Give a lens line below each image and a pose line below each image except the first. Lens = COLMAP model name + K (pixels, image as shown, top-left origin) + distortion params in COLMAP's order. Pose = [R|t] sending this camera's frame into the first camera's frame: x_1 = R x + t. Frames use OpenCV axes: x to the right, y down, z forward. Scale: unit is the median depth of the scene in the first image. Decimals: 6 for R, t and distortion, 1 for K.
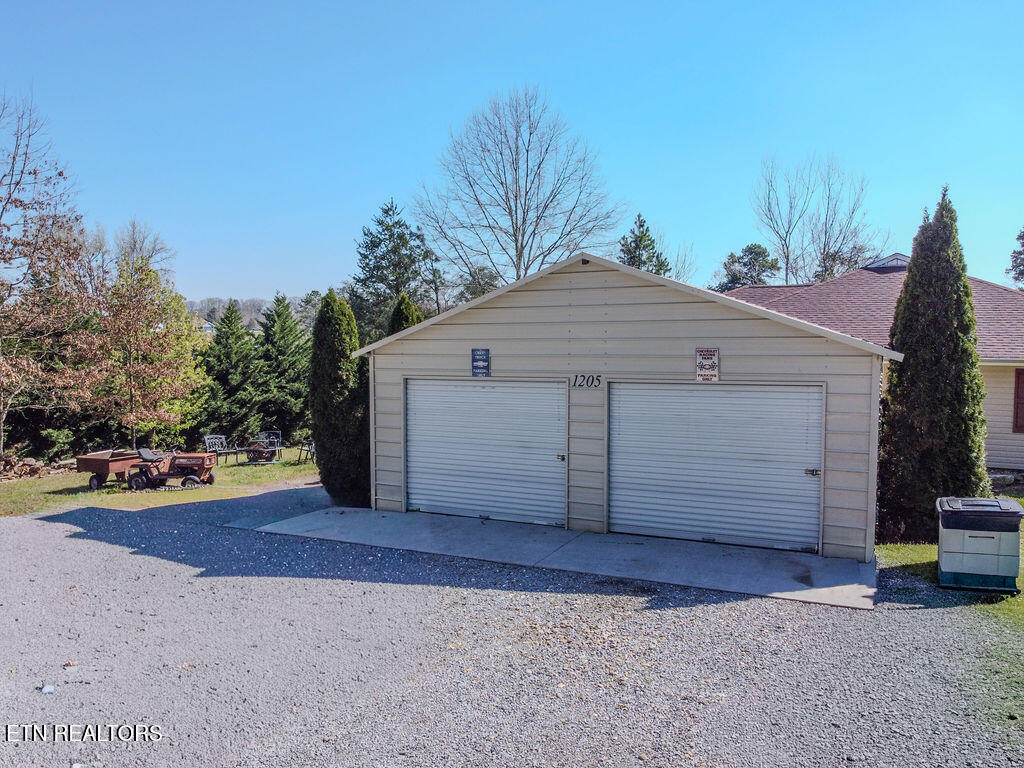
lens RADIAL K [[785.5, 0, 502.8], [0, 785.5, 385.6], [0, 0, 1]] dist [0.017136, -0.013139]
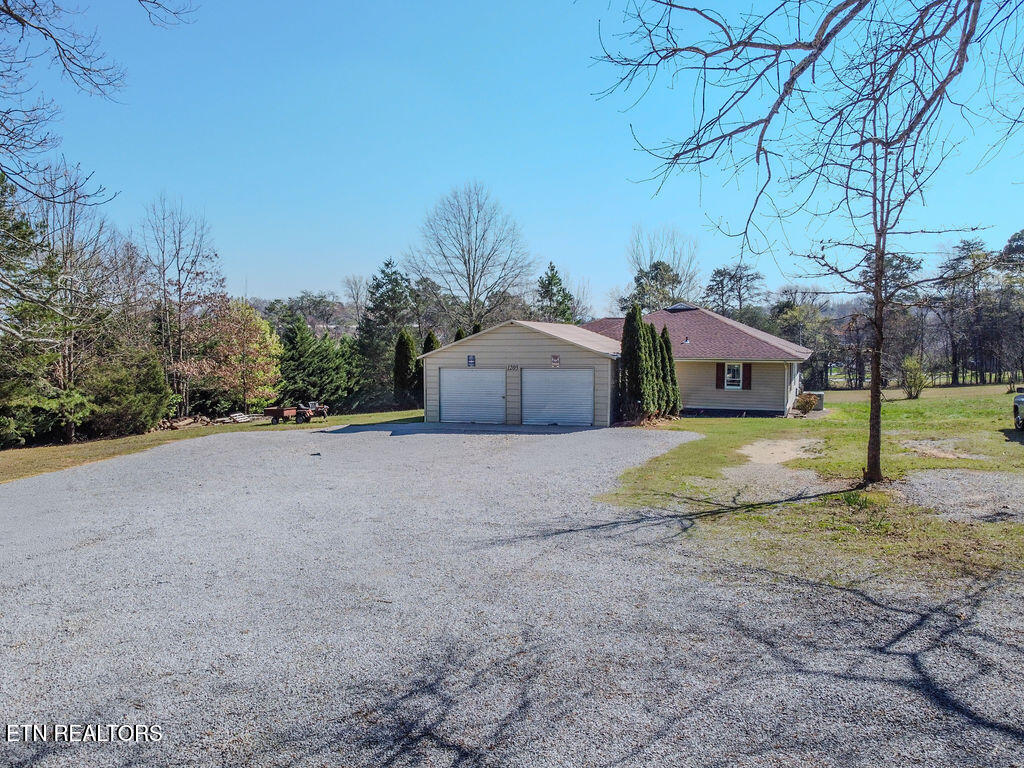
lens RADIAL K [[785.5, 0, 505.8], [0, 785.5, 382.2], [0, 0, 1]] dist [0.017136, -0.013139]
pose [[0.996176, -0.007040, 0.087084, -0.123819], [0.007474, 0.999961, -0.004663, 0.046416], [-0.087048, 0.005296, 0.996190, -1.371221]]
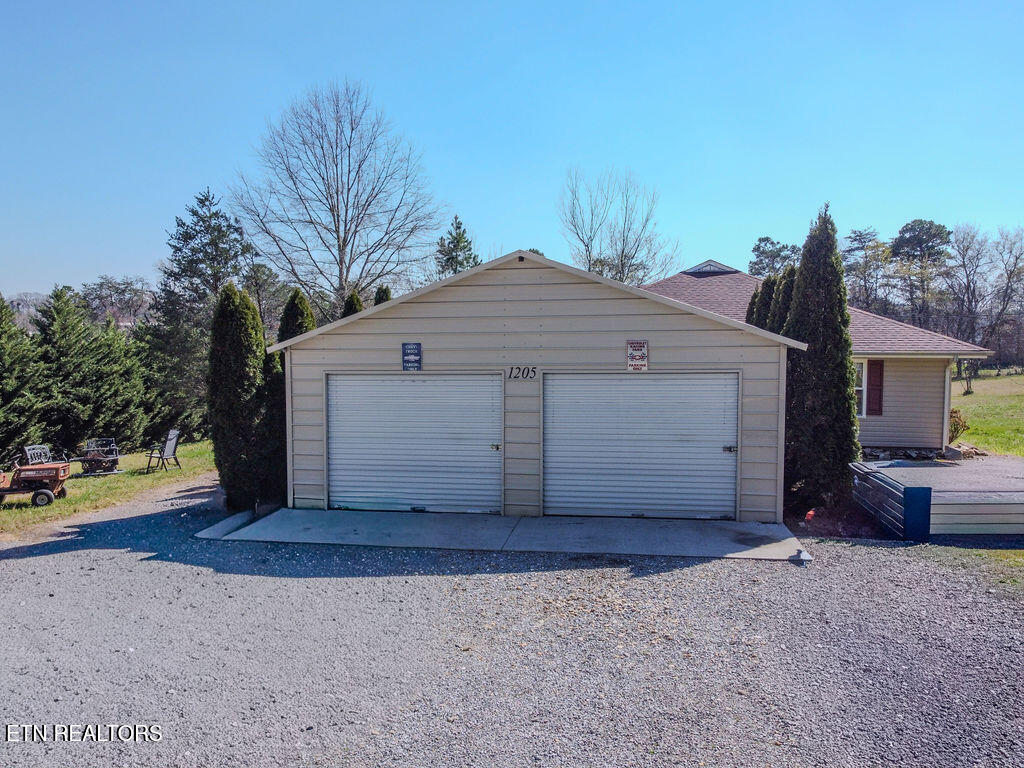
lens RADIAL K [[785.5, 0, 505.3], [0, 785.5, 383.8], [0, 0, 1]] dist [0.017136, -0.013139]
pose [[0.958162, -0.018647, 0.285619, -0.179718], [0.019639, 0.999807, -0.000610, 0.007575], [-0.285552, 0.006194, 0.958343, 0.001363]]
